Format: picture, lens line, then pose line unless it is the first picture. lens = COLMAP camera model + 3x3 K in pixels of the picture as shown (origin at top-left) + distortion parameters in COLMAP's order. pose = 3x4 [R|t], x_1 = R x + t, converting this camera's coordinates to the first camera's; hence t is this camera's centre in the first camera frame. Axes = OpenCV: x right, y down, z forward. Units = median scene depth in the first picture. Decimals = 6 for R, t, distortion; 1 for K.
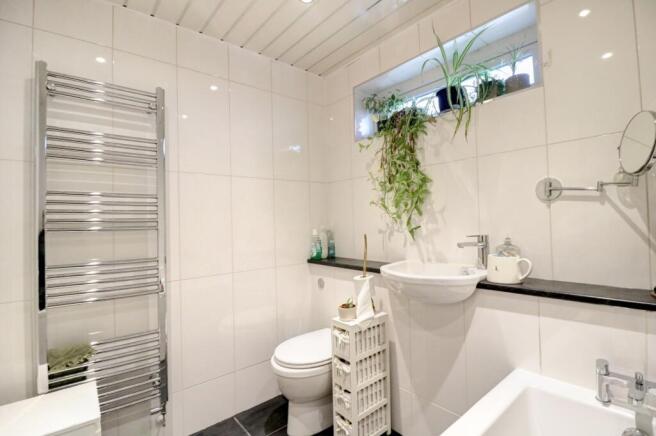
lens RADIAL K [[310.5, 0, 336.4], [0, 310.5, 214.5], [0, 0, 1]] dist [0.001277, -0.012475]
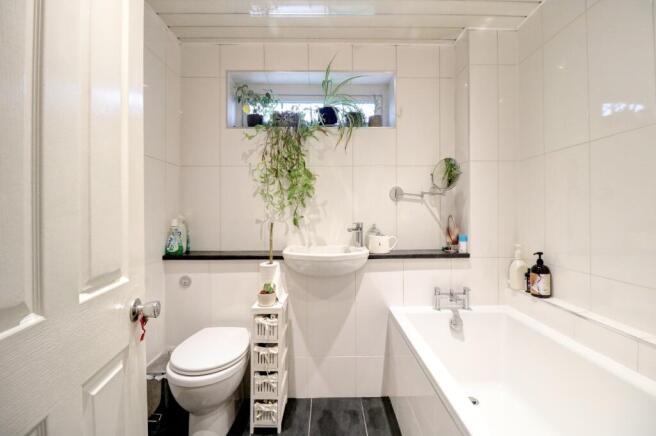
lens RADIAL K [[310.5, 0, 336.4], [0, 310.5, 214.5], [0, 0, 1]] dist [0.001277, -0.012475]
pose [[0.636778, 0.022448, 0.770720, -0.594700], [-0.028812, 0.999571, -0.005309, 0.035426], [-0.770509, -0.018825, 0.637151, 0.165522]]
